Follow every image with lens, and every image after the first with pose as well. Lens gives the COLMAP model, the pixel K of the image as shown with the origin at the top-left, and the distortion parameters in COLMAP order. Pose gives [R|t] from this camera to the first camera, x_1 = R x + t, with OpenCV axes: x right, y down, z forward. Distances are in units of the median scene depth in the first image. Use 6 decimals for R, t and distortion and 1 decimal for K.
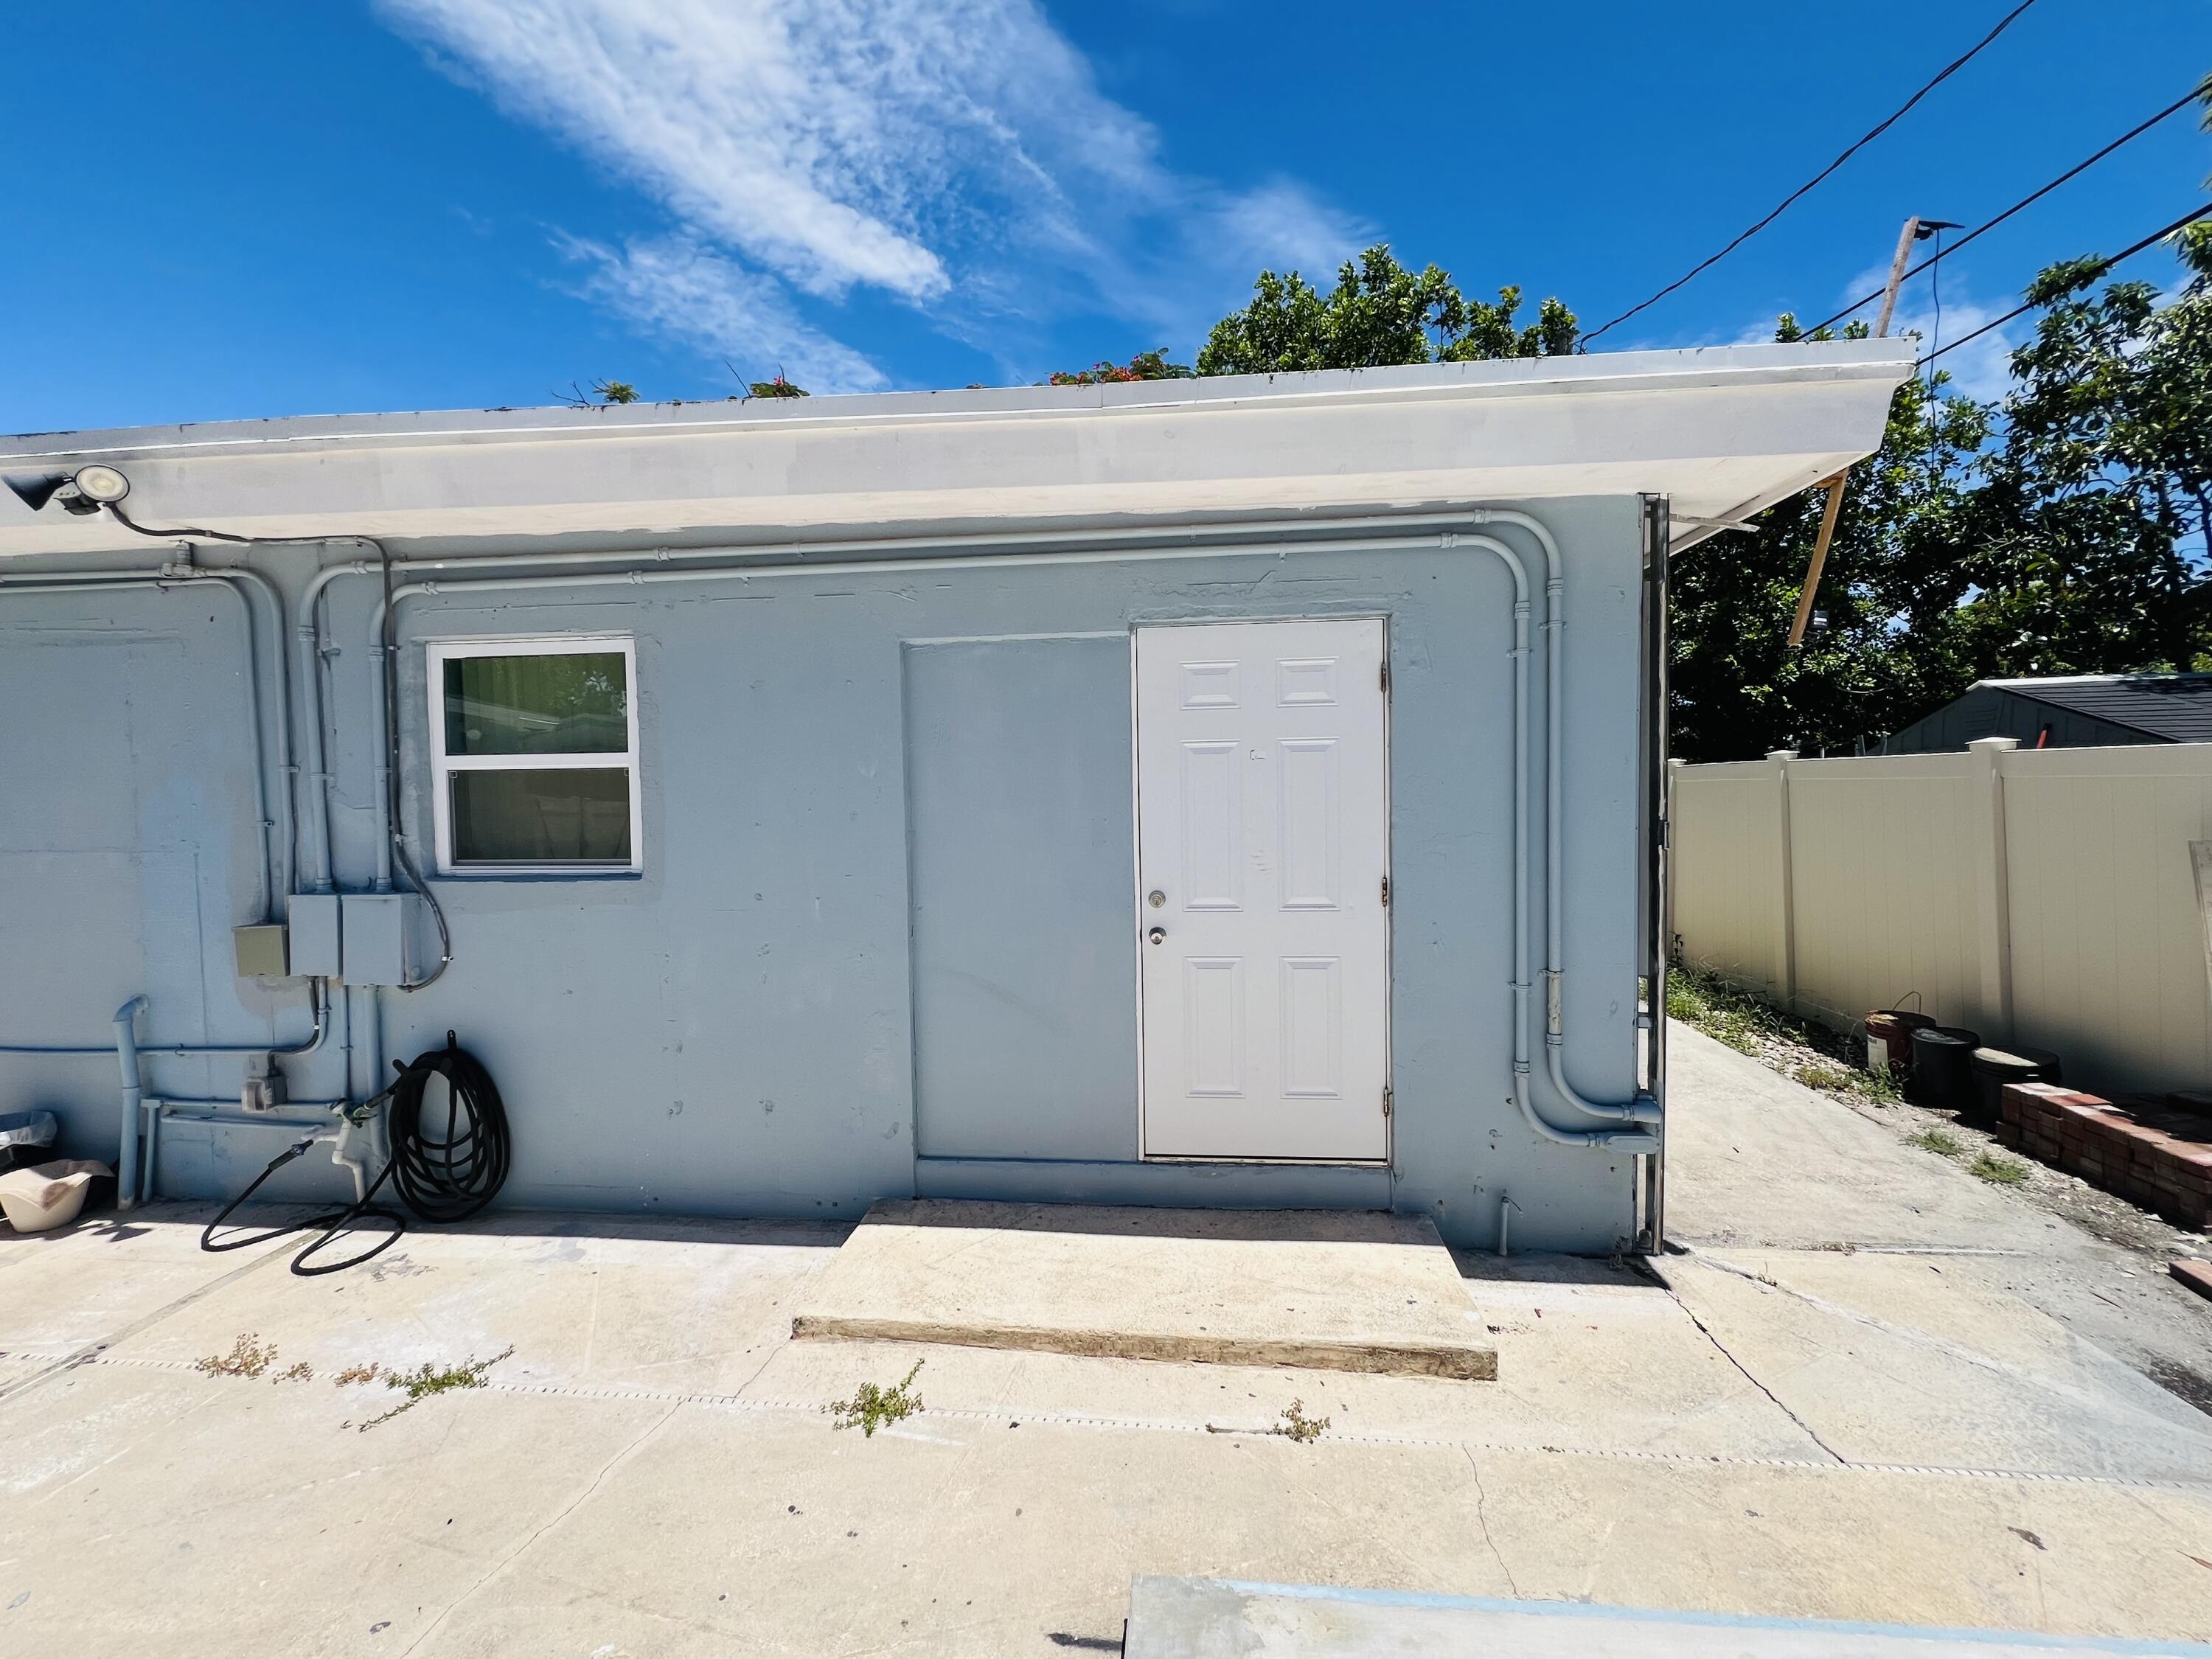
lens RADIAL K [[905.6, 0, 1107.0], [0, 905.6, 833.8], [0, 0, 1]] dist [-0.001220, 0.000555]
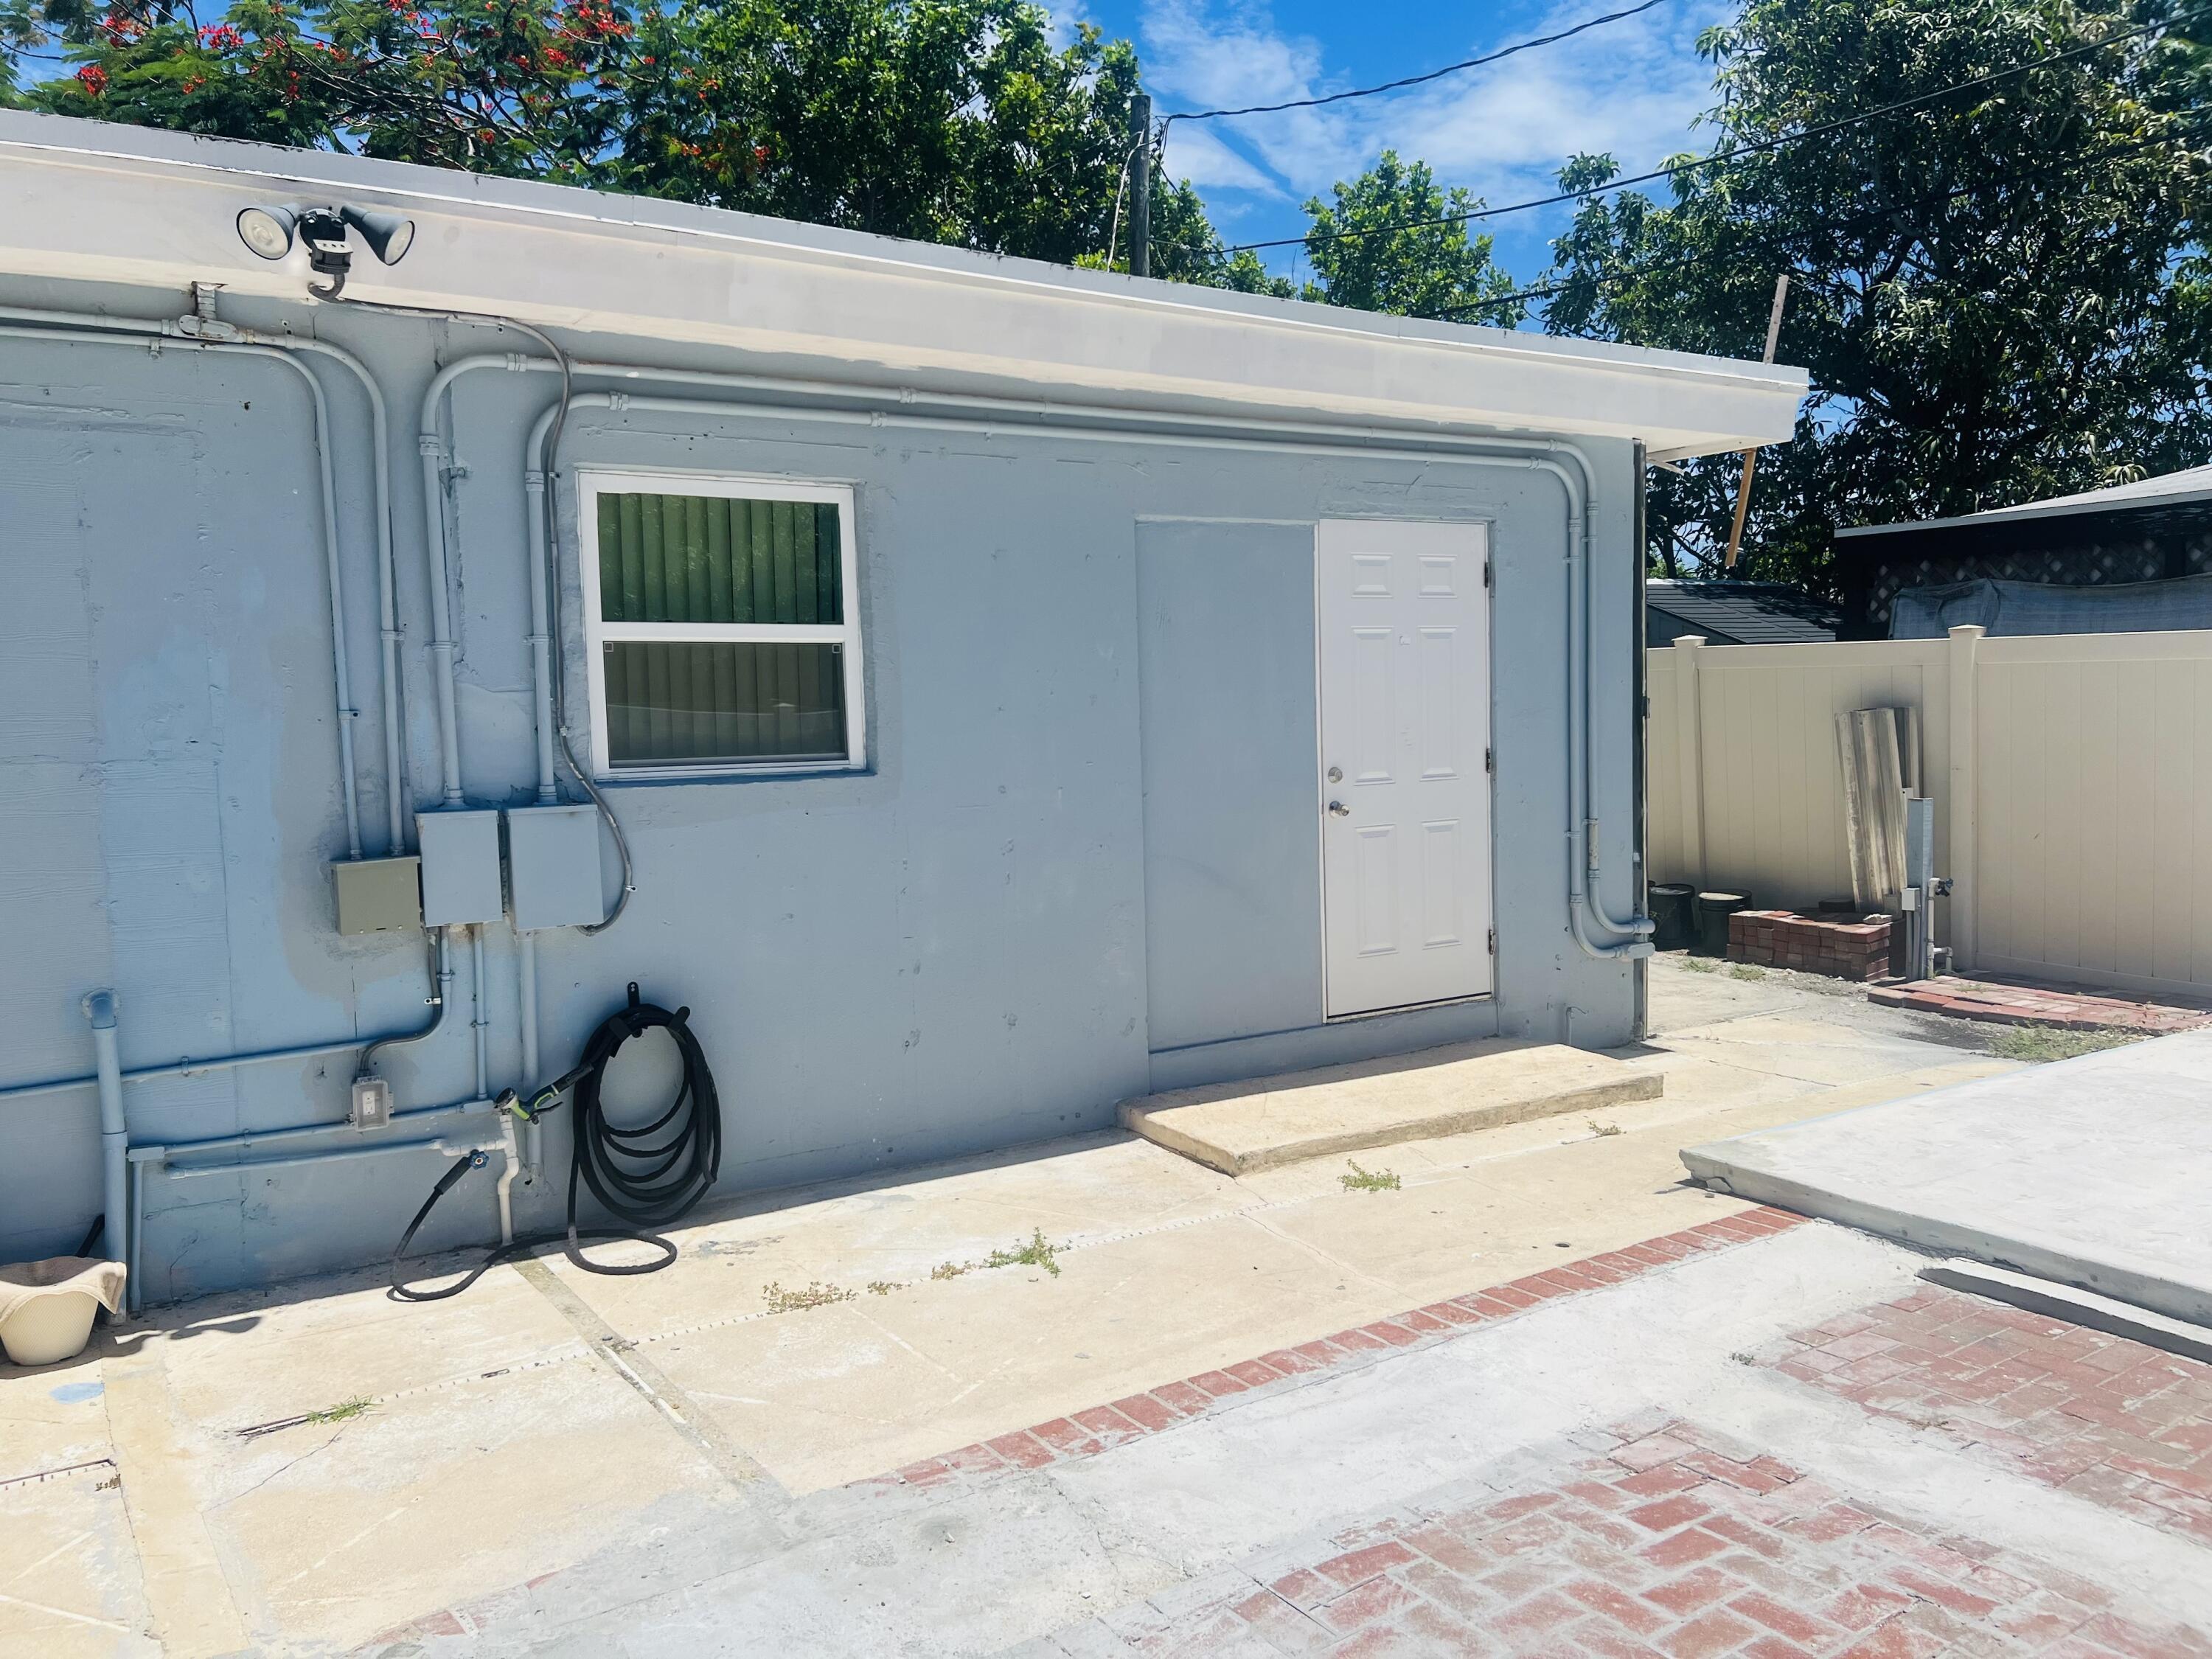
lens RADIAL K [[1693.1, 0, 1100.2], [0, 1693.1, 821.4], [0, 0, 1]] dist [0.080726, -0.127017]
pose [[0.790249, -0.047556, 0.610938, -1.342911], [0.037024, 0.998868, 0.029862, 0.055368], [-0.611666, -0.000979, 0.791115, -0.396746]]
